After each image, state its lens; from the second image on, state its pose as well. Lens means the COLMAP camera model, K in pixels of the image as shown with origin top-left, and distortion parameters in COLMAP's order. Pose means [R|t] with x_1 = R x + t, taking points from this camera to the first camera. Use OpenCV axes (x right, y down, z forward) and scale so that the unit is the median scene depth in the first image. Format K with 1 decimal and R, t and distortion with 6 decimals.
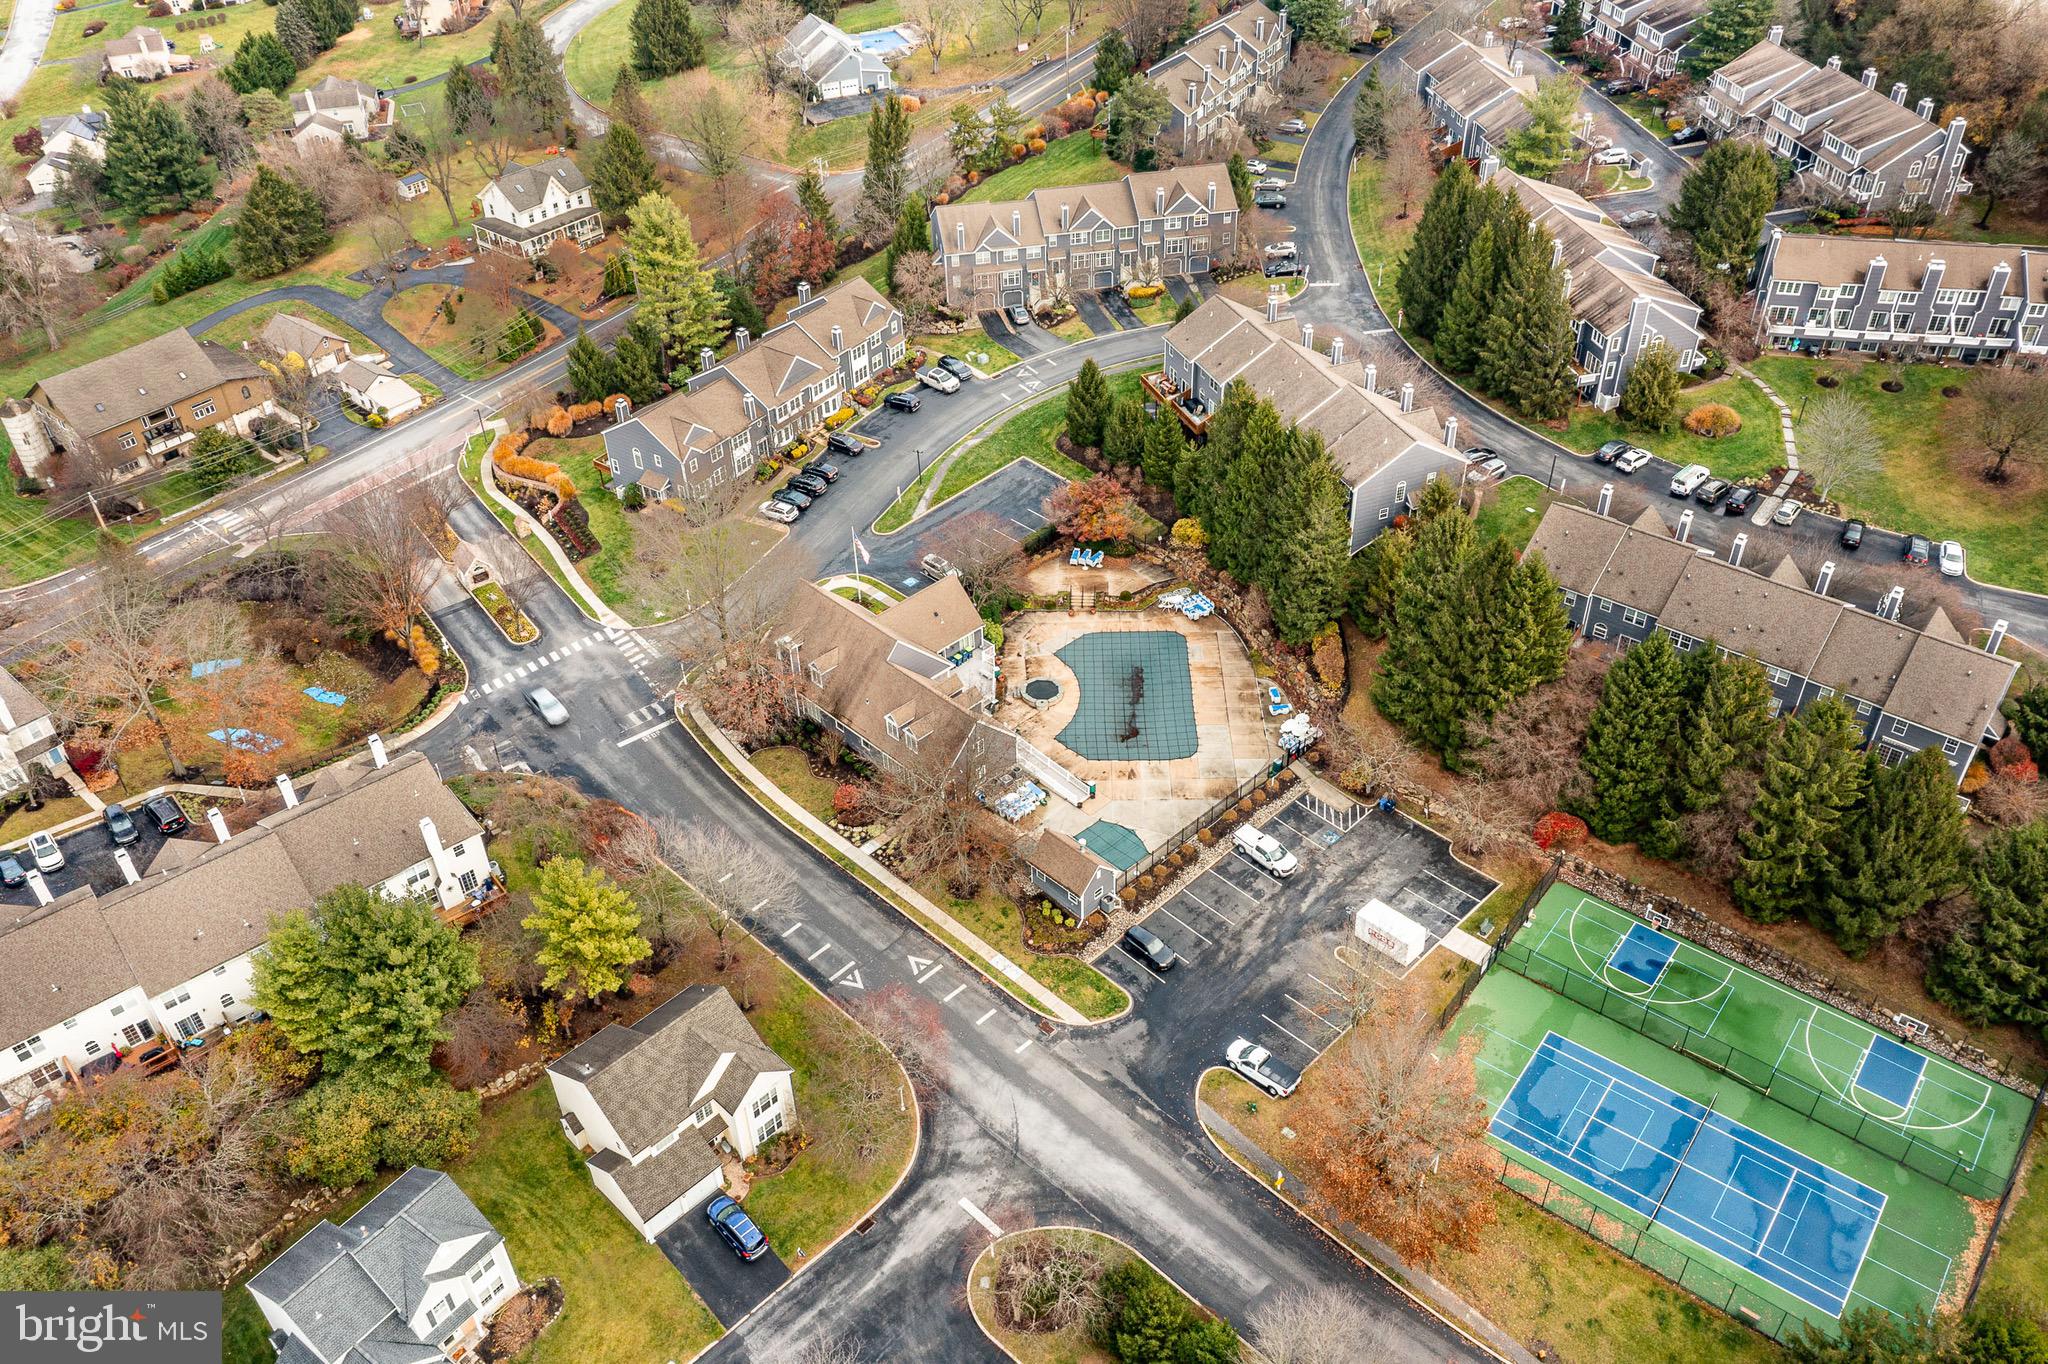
lens RADIAL K [[1610.3, 0, 1024.0], [0, 1610.3, 682.0], [0, 0, 1]] dist [-0.018728, 0.019458]
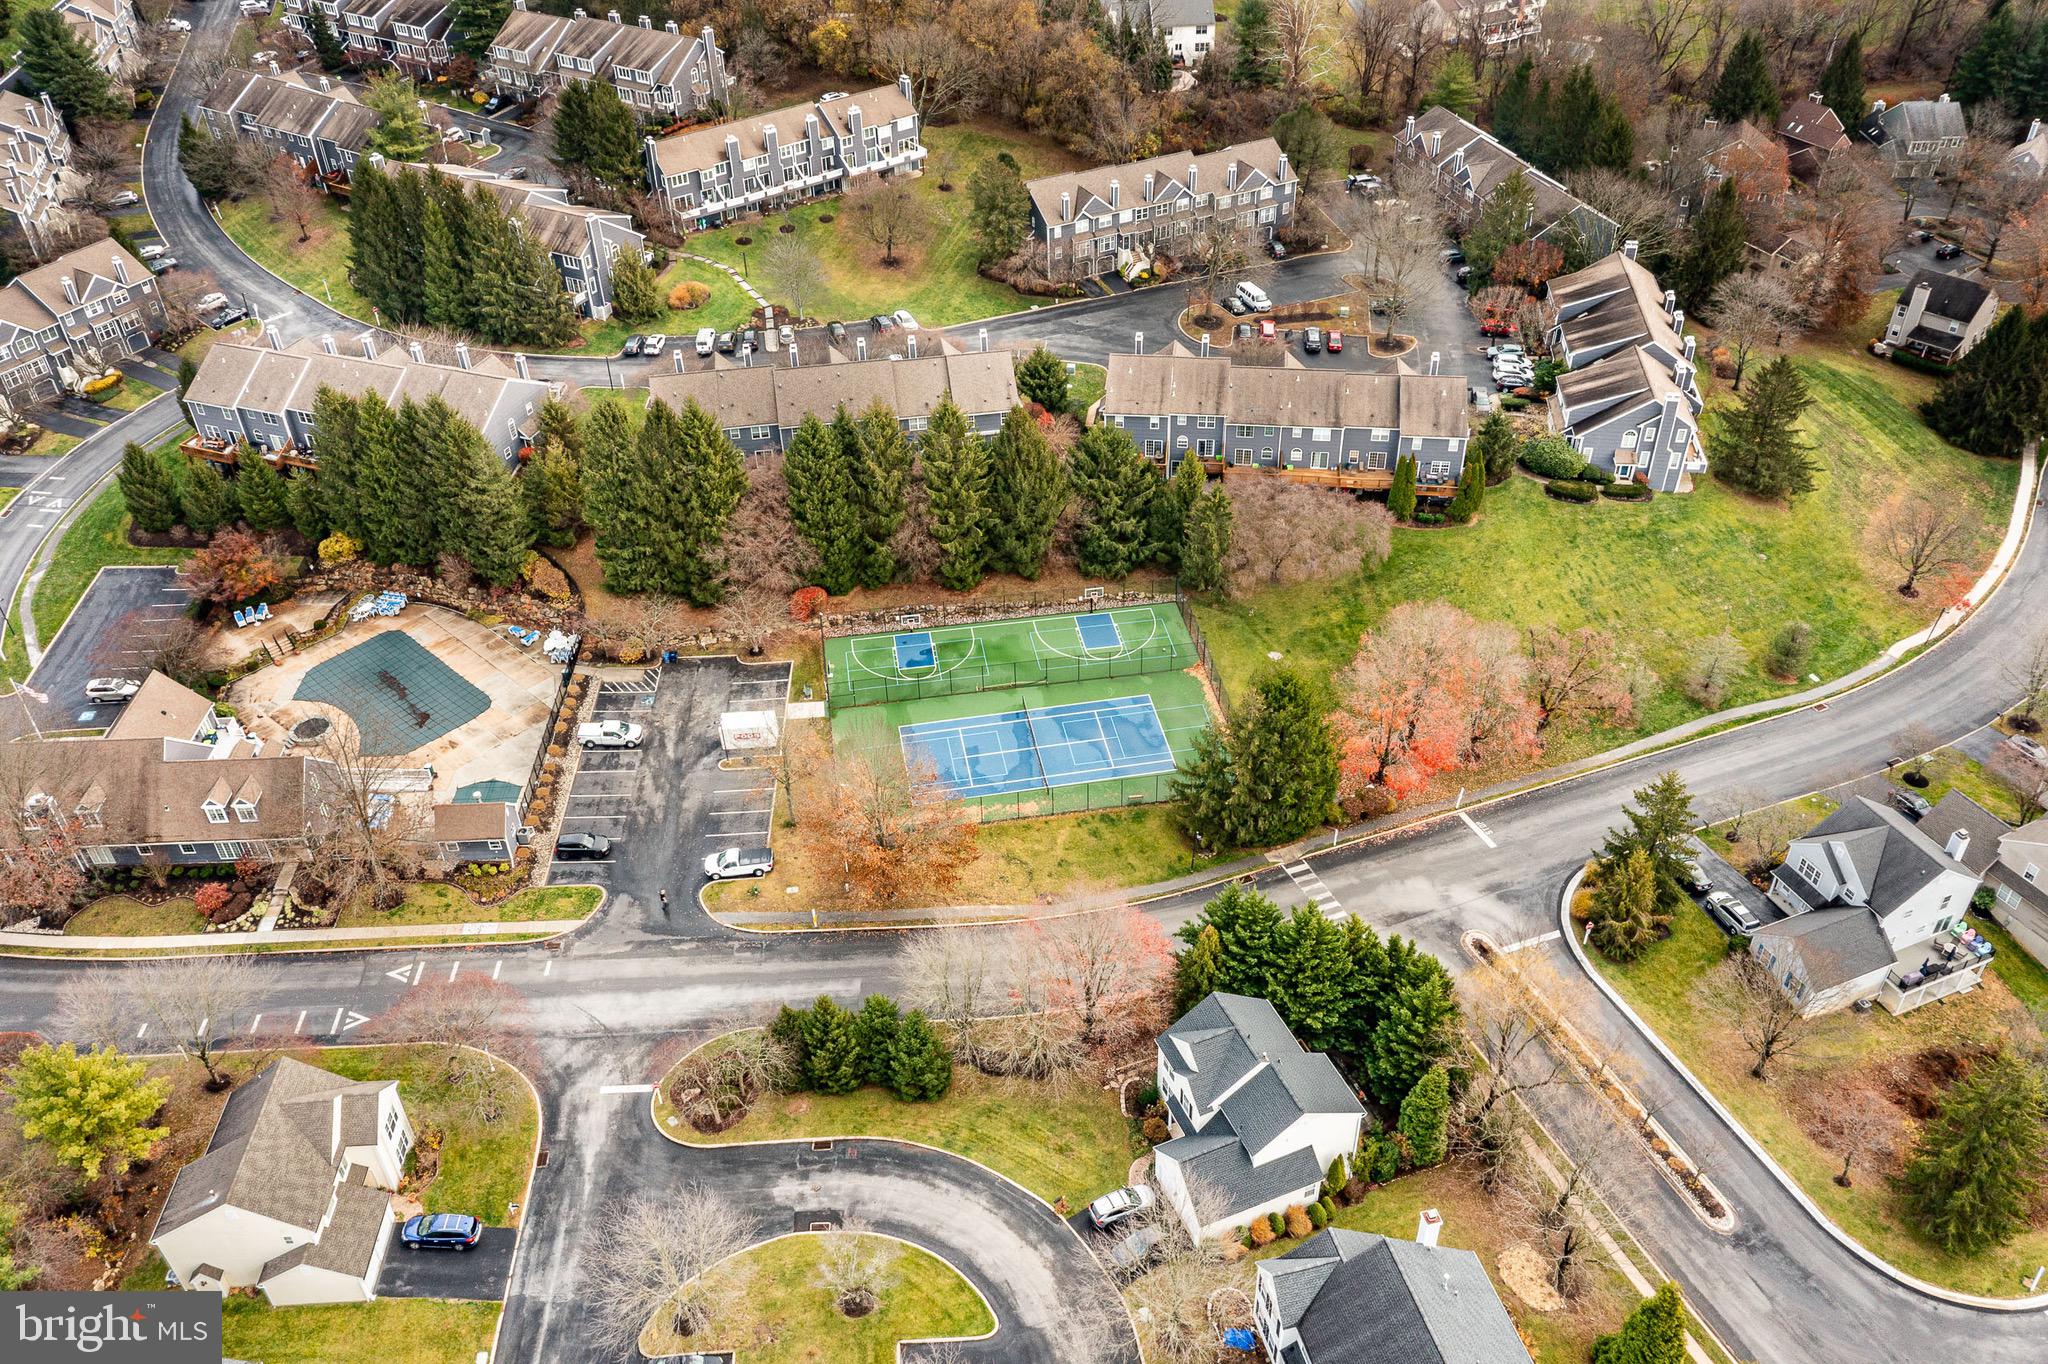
lens RADIAL K [[1610.3, 0, 1024.0], [0, 1610.3, 682.0], [0, 0, 1]] dist [-0.018728, 0.019458]
pose [[0.678122, -0.445710, 0.584375, -0.264523], [0.461146, 0.877163, 0.133898, 0.051290], [-0.572272, 0.178683, 0.800361, -0.055335]]
